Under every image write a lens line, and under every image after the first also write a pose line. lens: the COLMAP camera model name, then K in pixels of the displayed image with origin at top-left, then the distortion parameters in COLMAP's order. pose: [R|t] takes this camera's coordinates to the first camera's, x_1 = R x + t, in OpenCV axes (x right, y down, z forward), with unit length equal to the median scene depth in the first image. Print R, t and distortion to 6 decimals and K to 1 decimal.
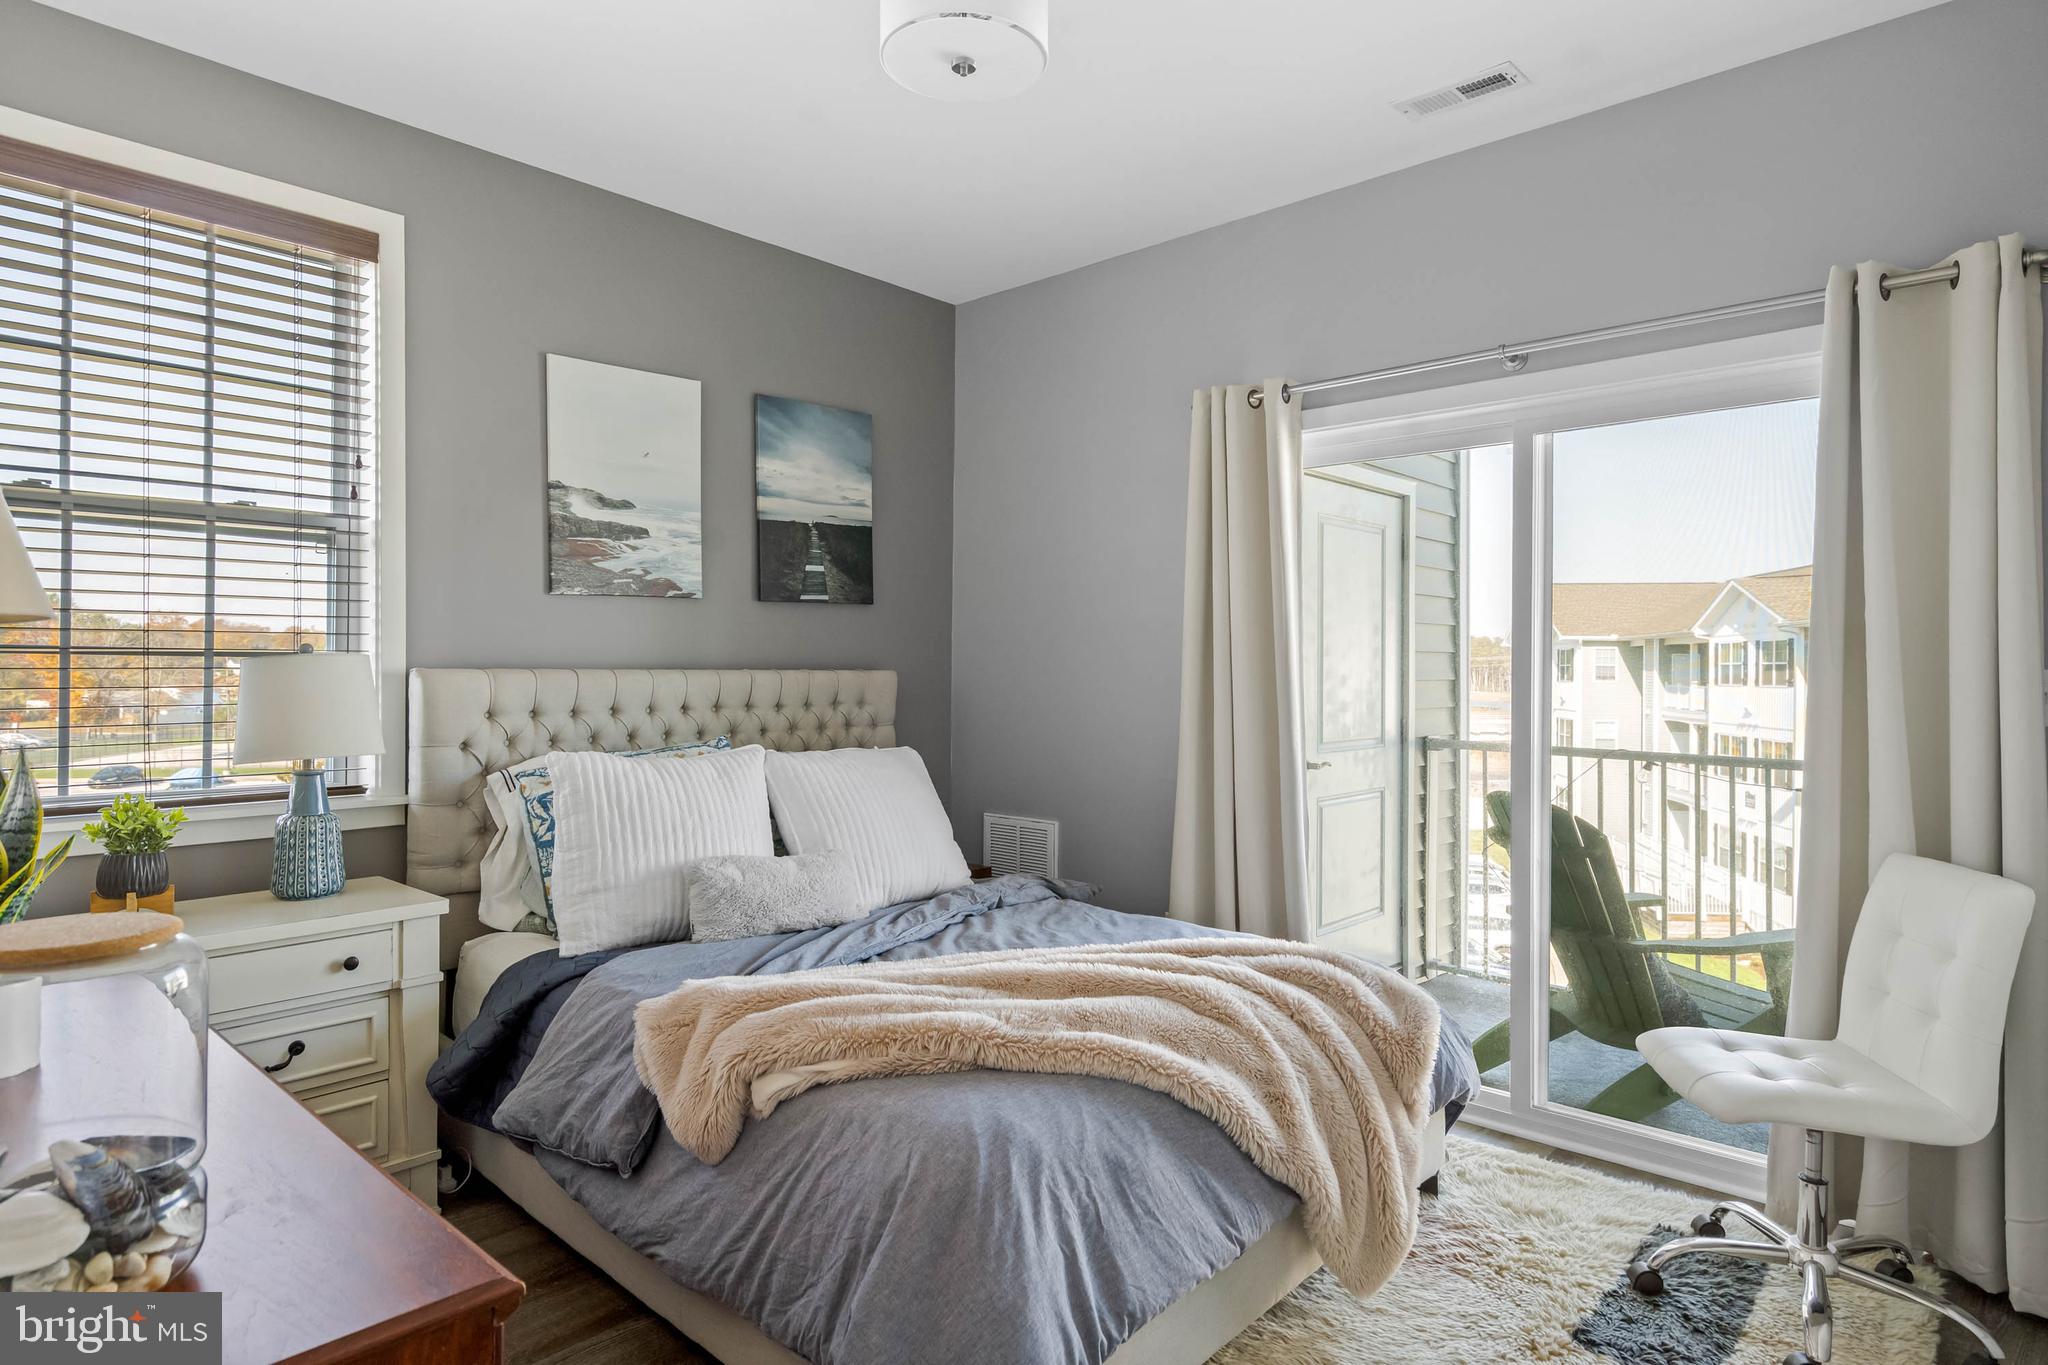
lens RADIAL K [[1138.4, 0, 1026.5], [0, 1138.4, 671.7], [0, 0, 1]] dist [-0.003909, -0.002773]
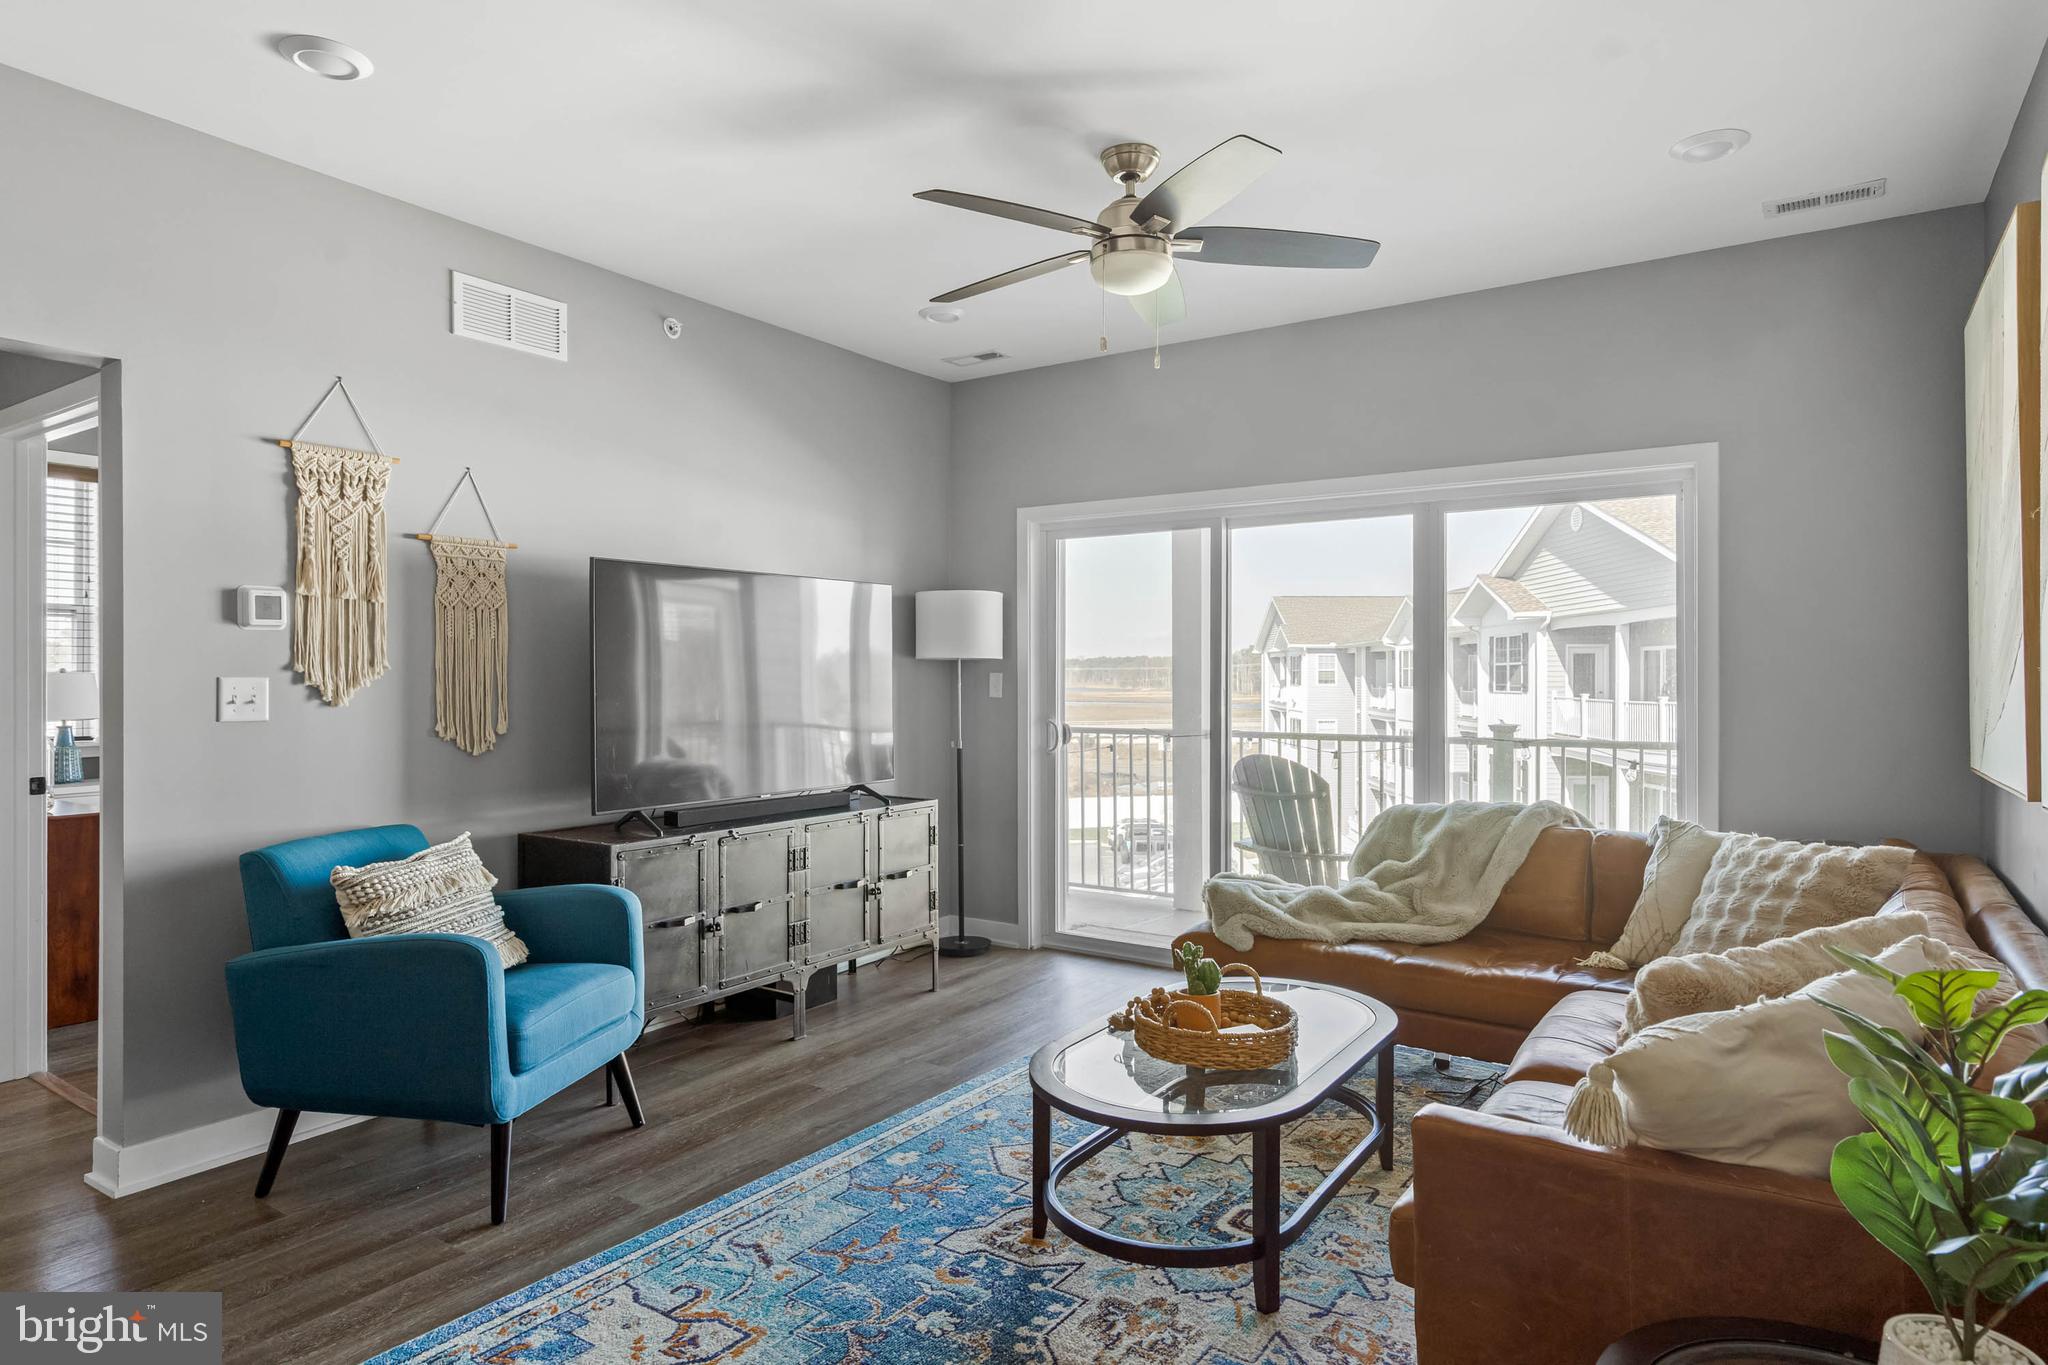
lens RADIAL K [[1165.6, 0, 1018.4], [0, 1165.6, 679.1], [0, 0, 1]] dist [0.002479, 0.000395]
pose [[0.989835, -0.004979, 0.142130, 0.583389], [0.004834, 0.999987, 0.001368, 0.002024], [-0.142135, -0.000667, 0.989847, -1.005519]]
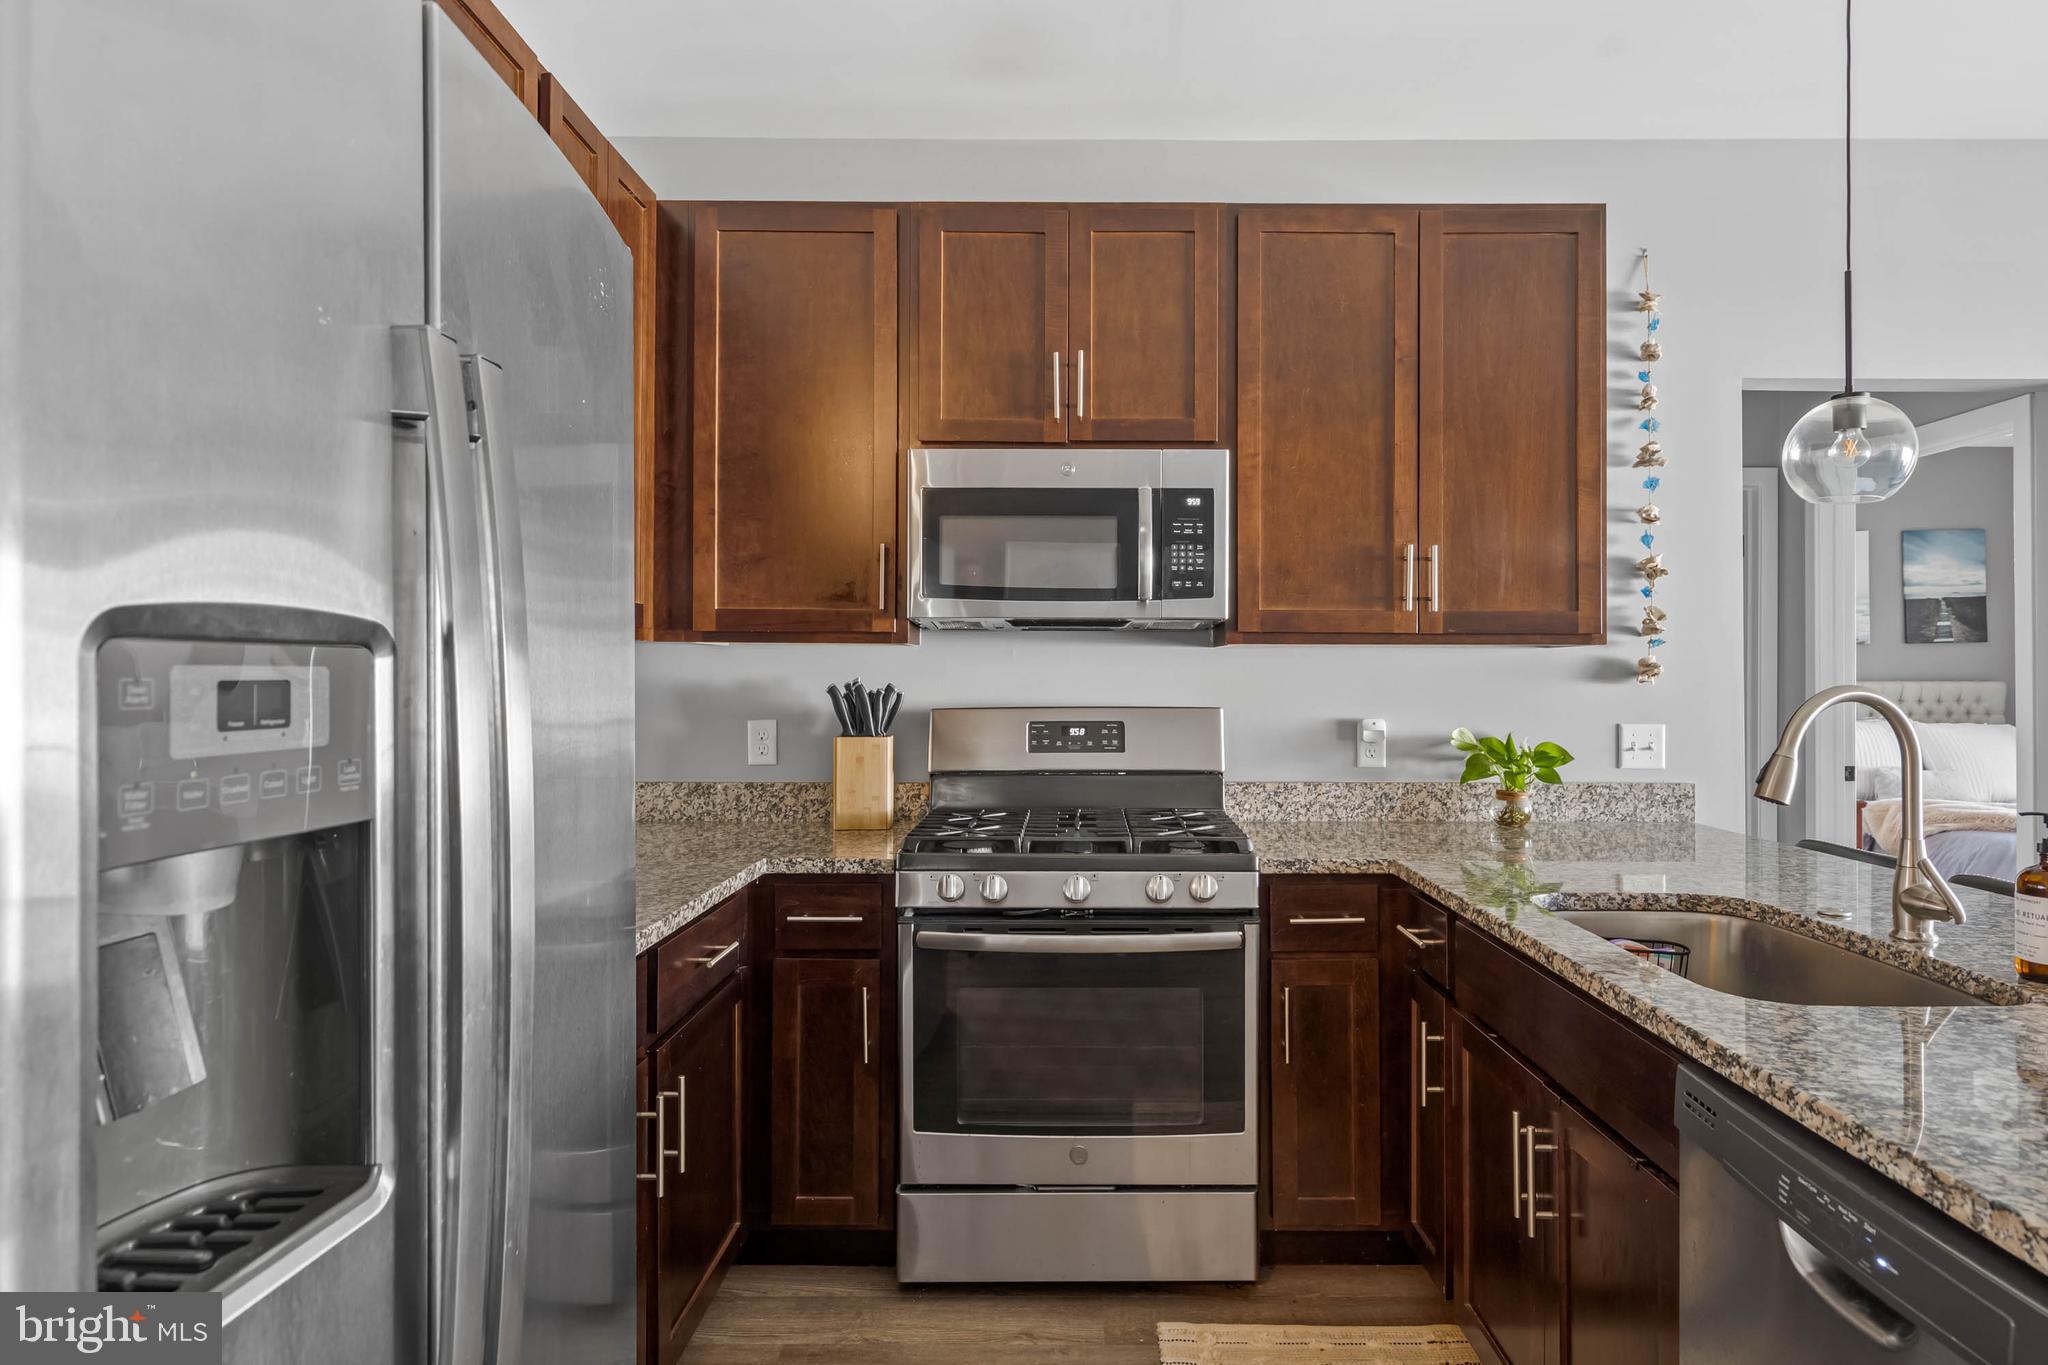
lens RADIAL K [[1175.4, 0, 1061.6], [0, 1175.4, 660.9], [0, 0, 1]] dist [-0.000678, 0.010728]
pose [[0.671168, -0.012422, -0.741201, 0.249055], [-0.001644, 0.999832, -0.018244, 0.002867], [0.741303, 0.013463, 0.671035, -1.233232]]
